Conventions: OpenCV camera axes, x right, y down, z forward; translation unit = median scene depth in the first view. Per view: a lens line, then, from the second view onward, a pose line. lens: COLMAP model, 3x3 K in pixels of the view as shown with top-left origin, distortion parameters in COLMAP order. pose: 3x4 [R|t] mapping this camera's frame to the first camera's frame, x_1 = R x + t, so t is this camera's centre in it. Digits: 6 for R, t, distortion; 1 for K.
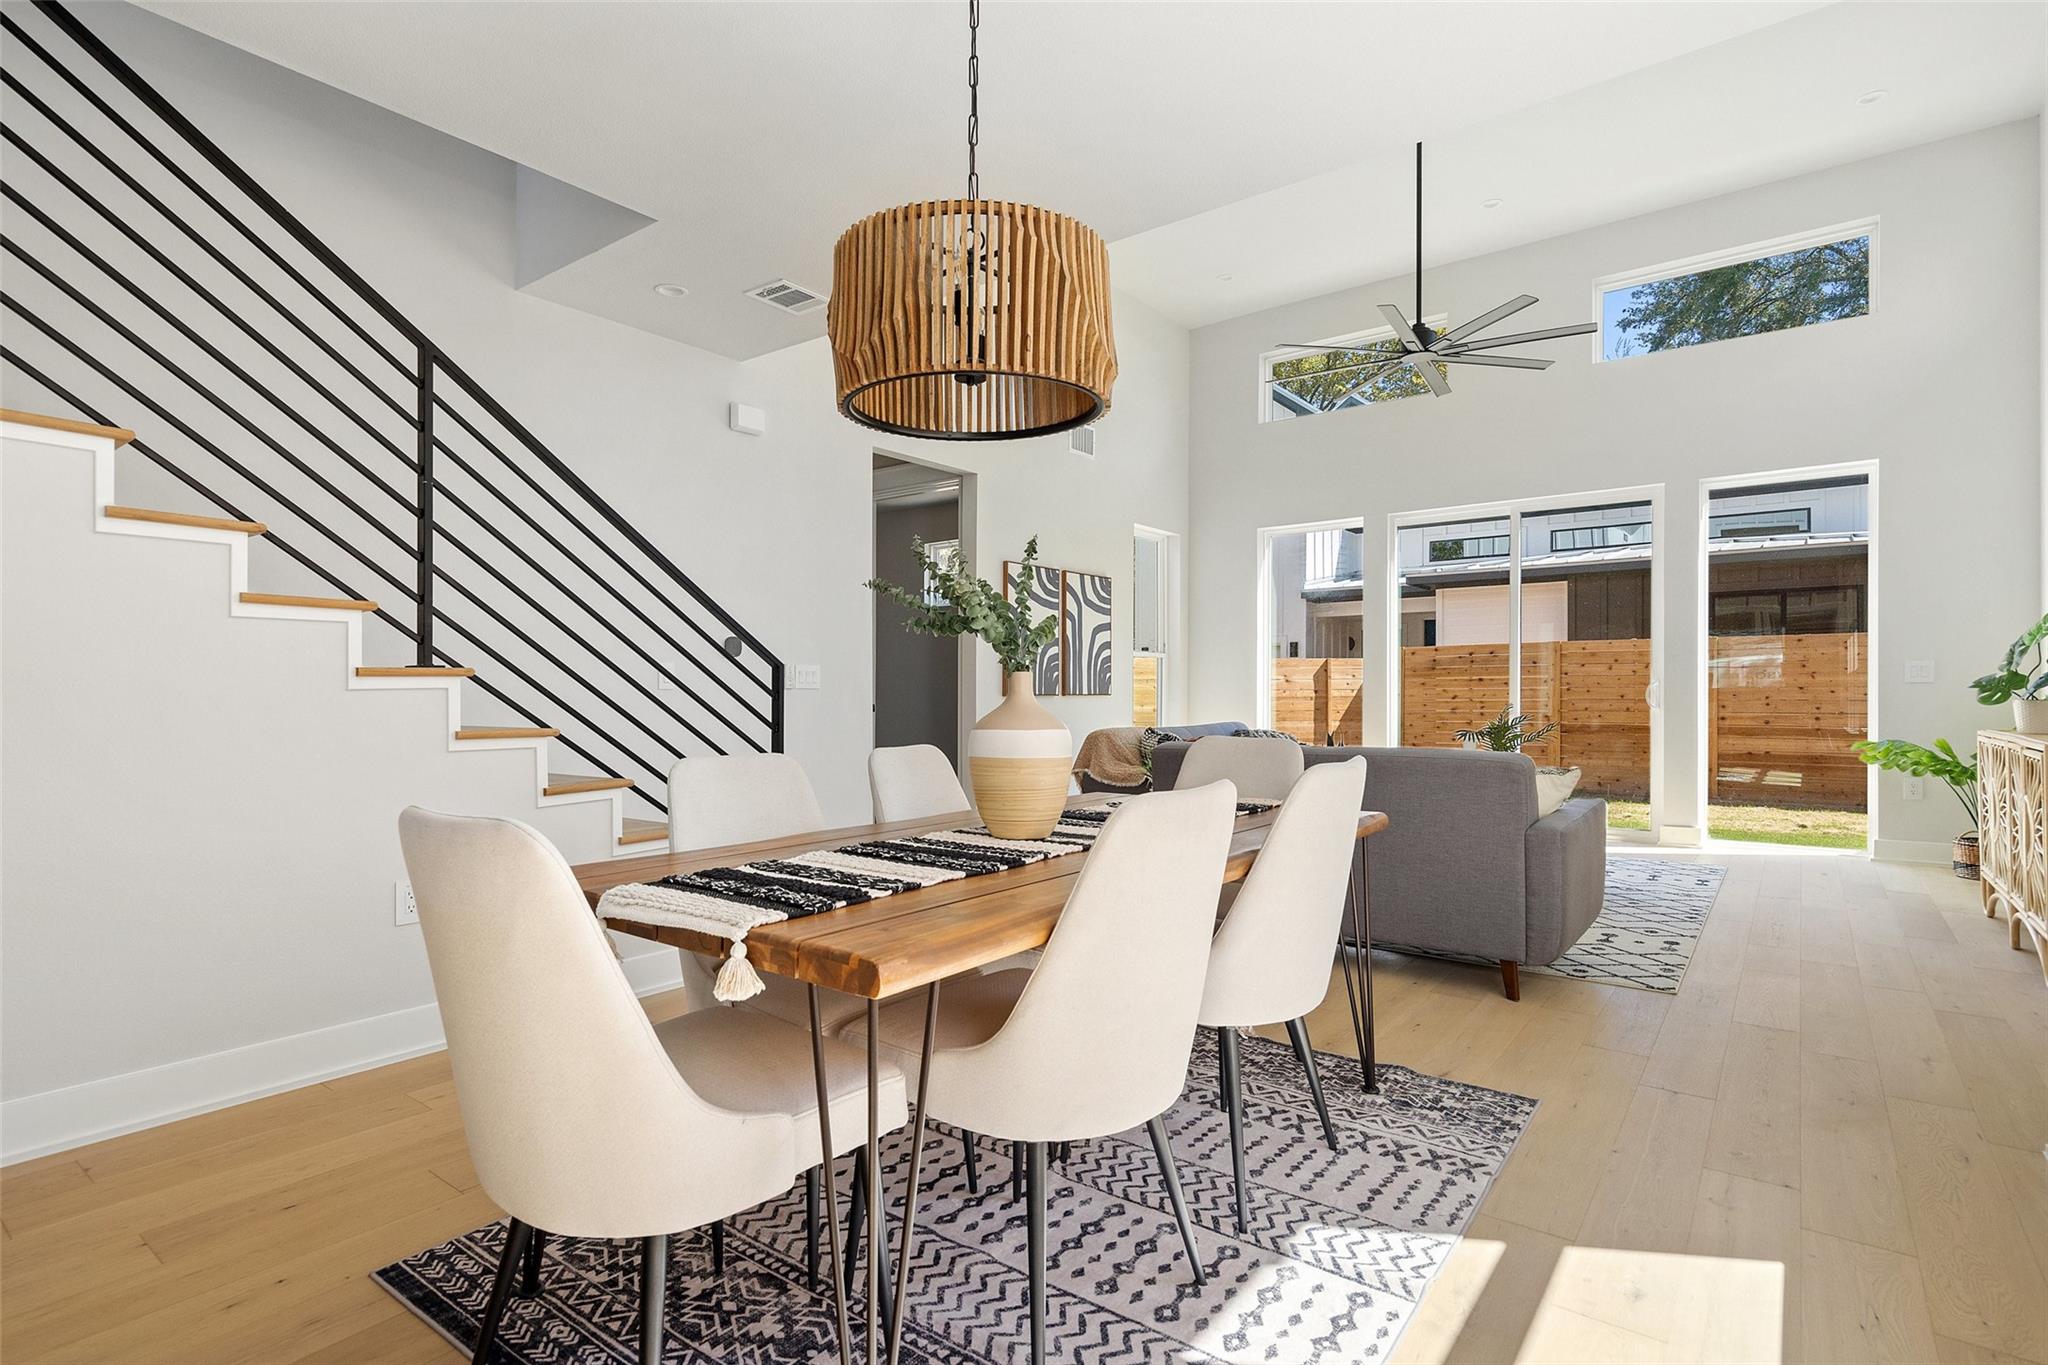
lens RADIAL K [[1010.7, 0, 1005.3], [0, 1010.7, 696.9], [0, 0, 1]] dist [0.000621, 0.001935]
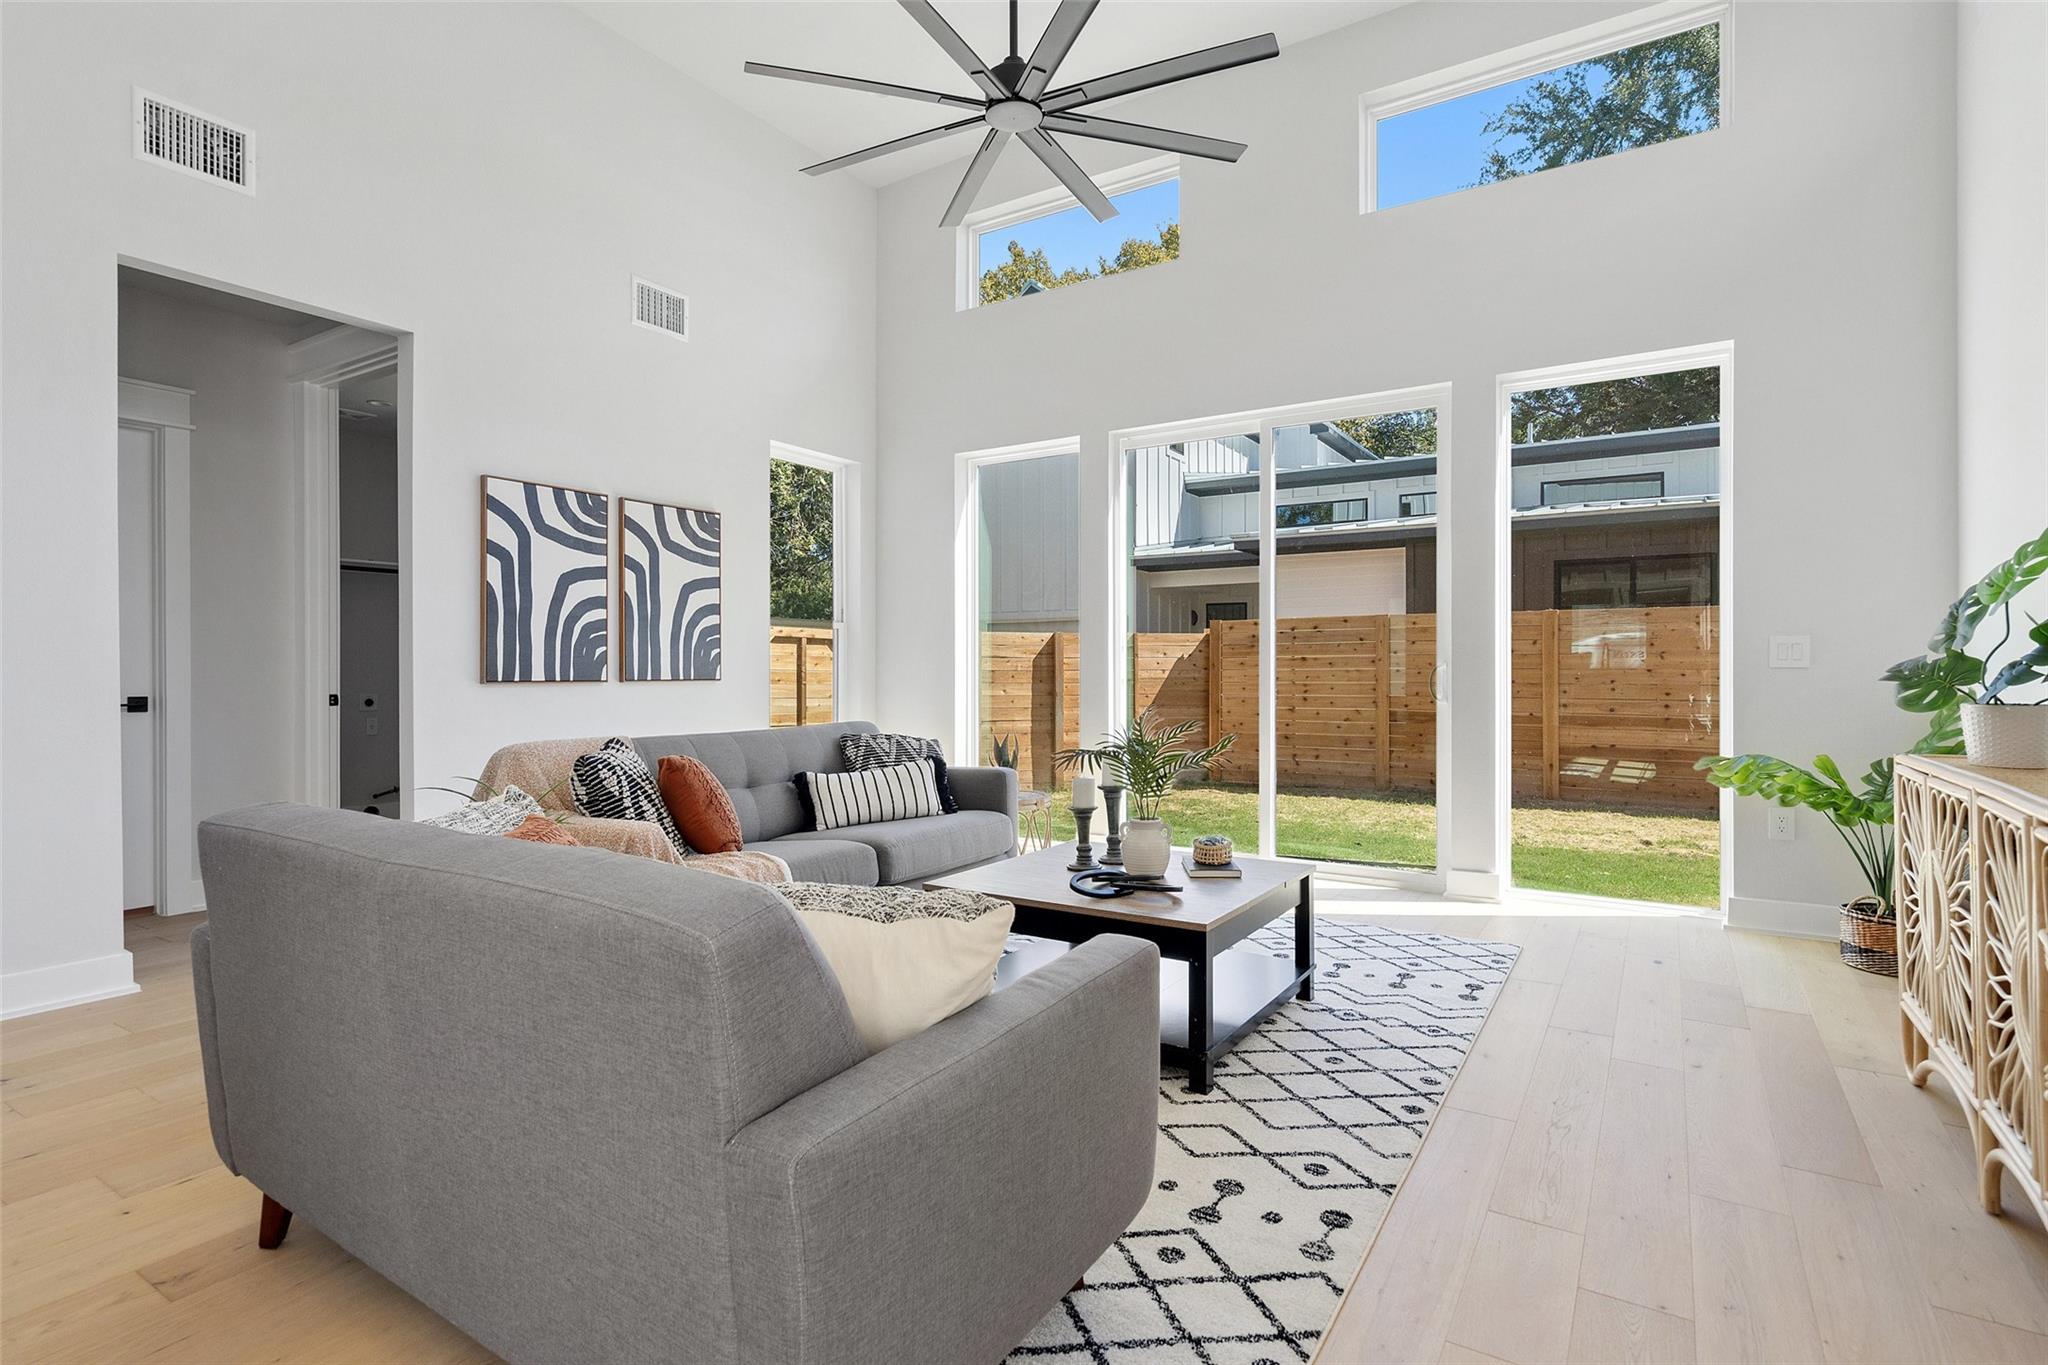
lens RADIAL K [[1010.7, 0, 1017.1], [0, 1010.7, 668.2], [0, 0, 1]] dist [0.000621, 0.001935]
pose [[0.995306, 0.002456, 0.096748, 0.244831], [-0.001968, 0.999985, -0.005132, -0.007199], [-0.096759, 0.004917, 0.995296, 0.285381]]
